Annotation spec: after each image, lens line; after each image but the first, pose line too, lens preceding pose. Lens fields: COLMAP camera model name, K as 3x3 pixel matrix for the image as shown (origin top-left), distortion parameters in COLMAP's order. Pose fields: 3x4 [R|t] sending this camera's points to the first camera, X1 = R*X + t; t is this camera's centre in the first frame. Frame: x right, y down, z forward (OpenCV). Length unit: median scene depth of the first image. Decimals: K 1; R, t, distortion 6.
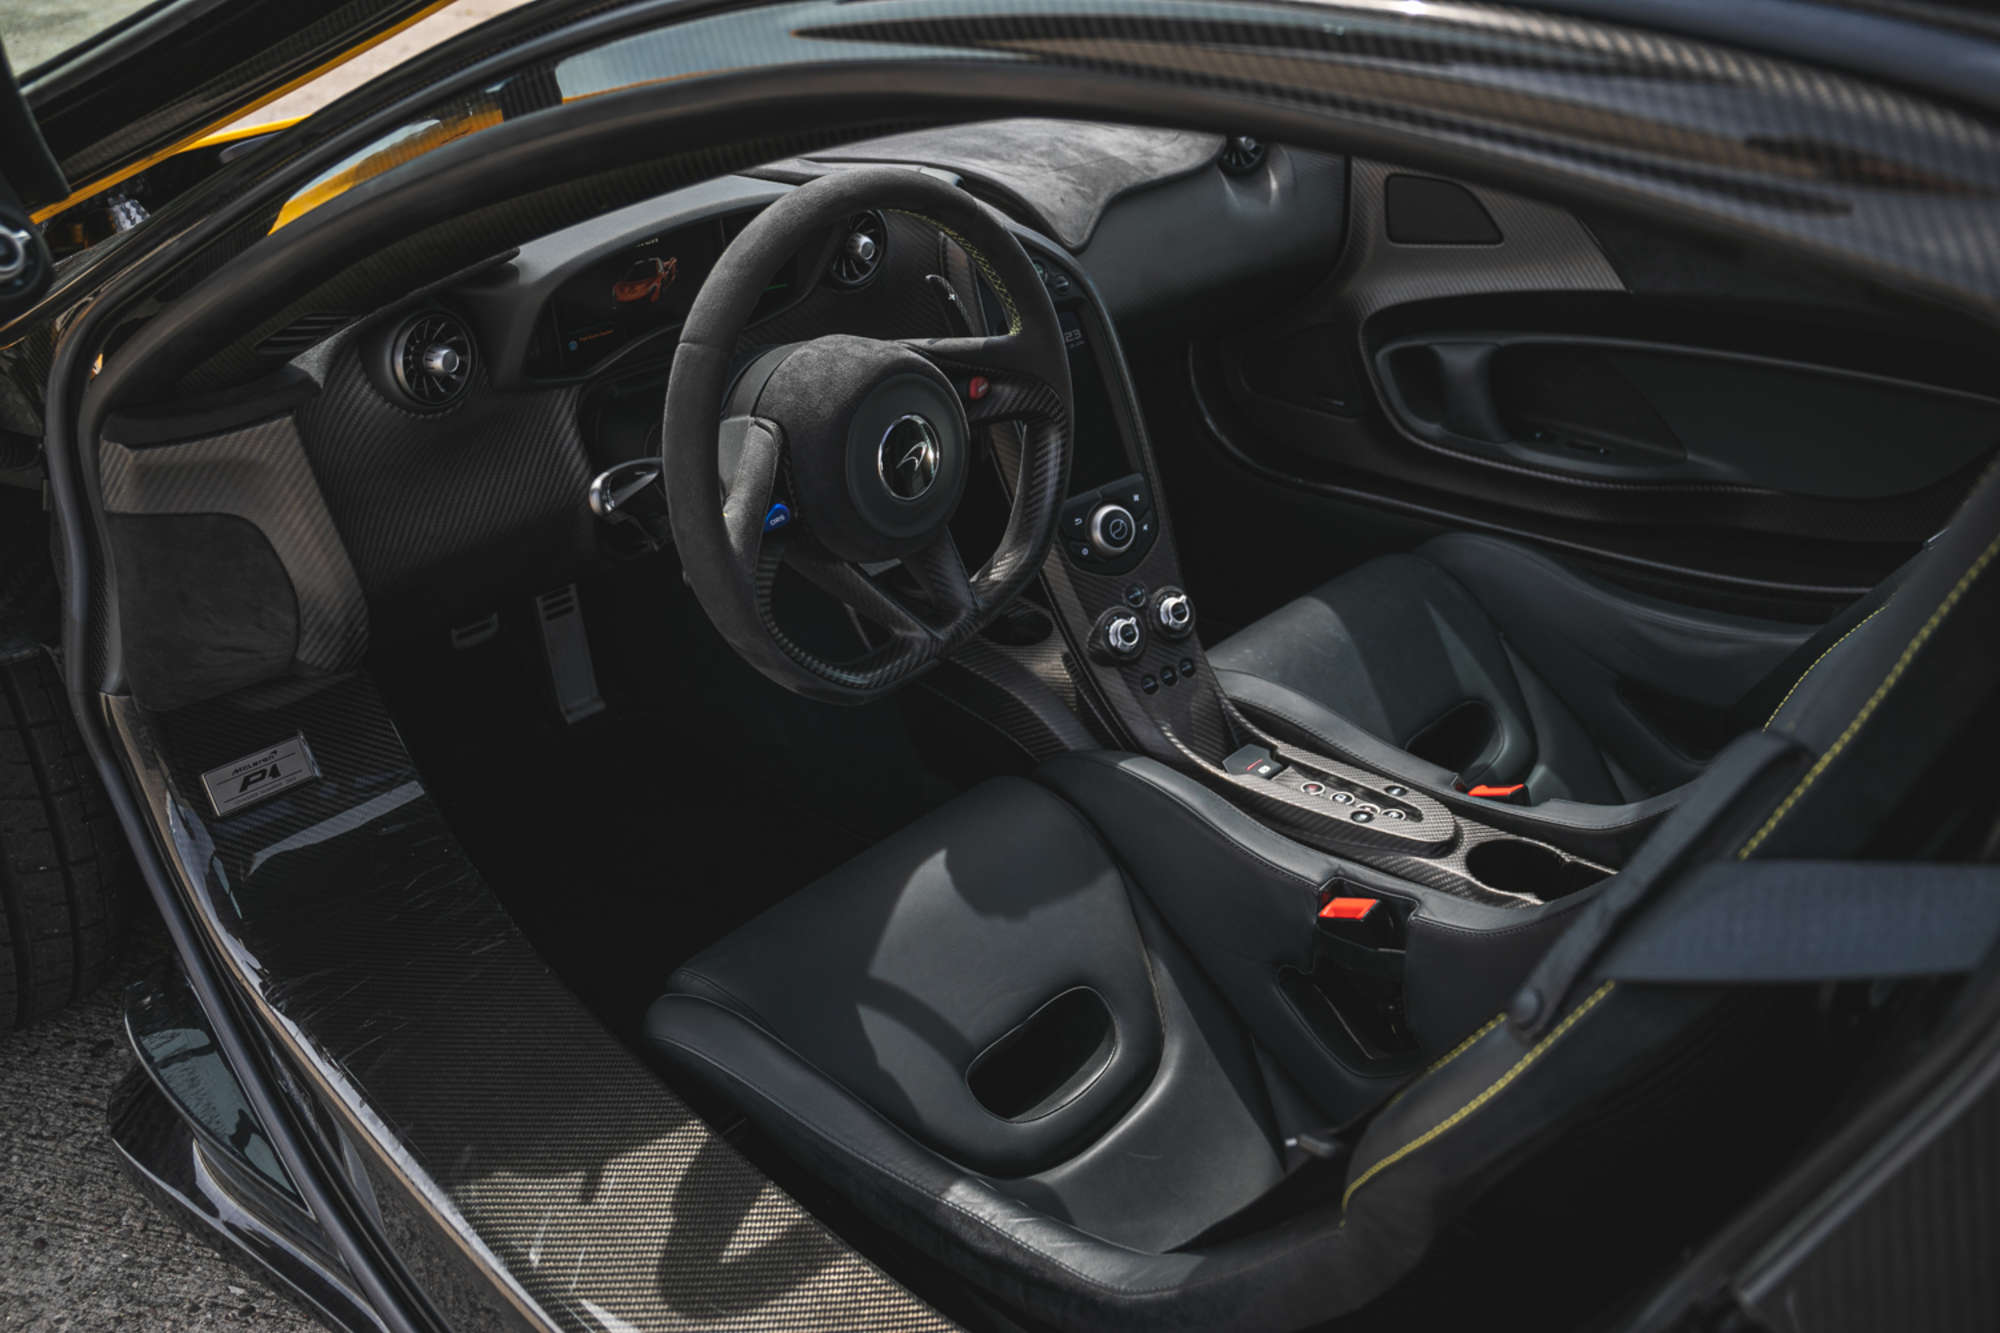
lens RADIAL K [[1818.5, 0, 1002.8], [0, 1818.5, 670.4], [0, 0, 1]] dist [-0.091799, -0.004817]
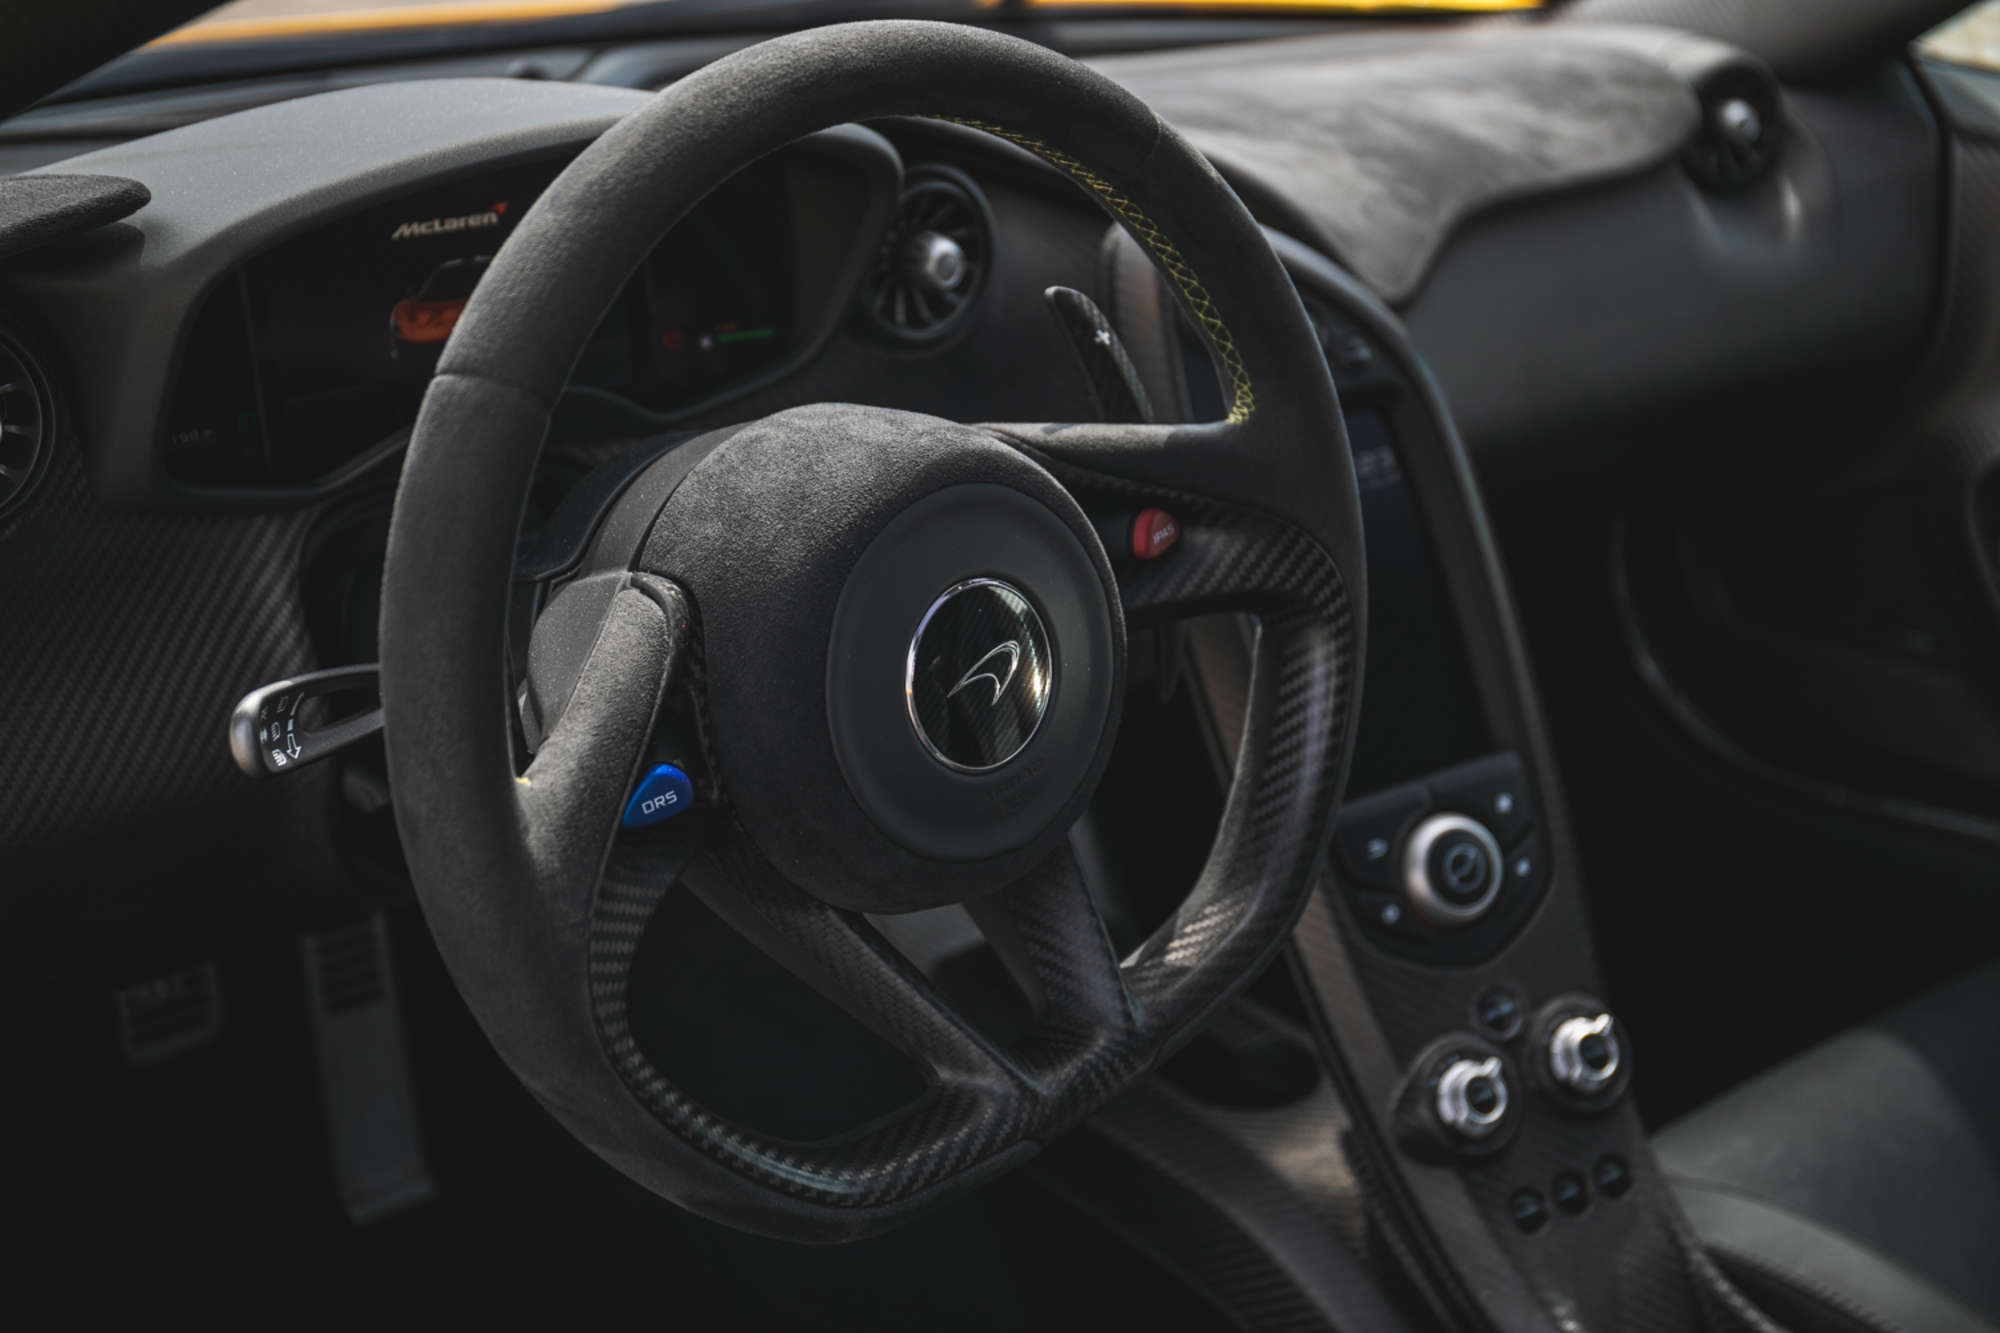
lens RADIAL K [[2755.4, 0, 989.9], [0, 2755.4, 675.1], [0, 0, 1]] dist [0.032681, 0.000000]
pose [[0.993366, 0.028074, -0.111516, 0.022874], [-0.045194, 0.987021, -0.154099, -0.013599], [0.105742, 0.158117, 0.981742, 0.320496]]
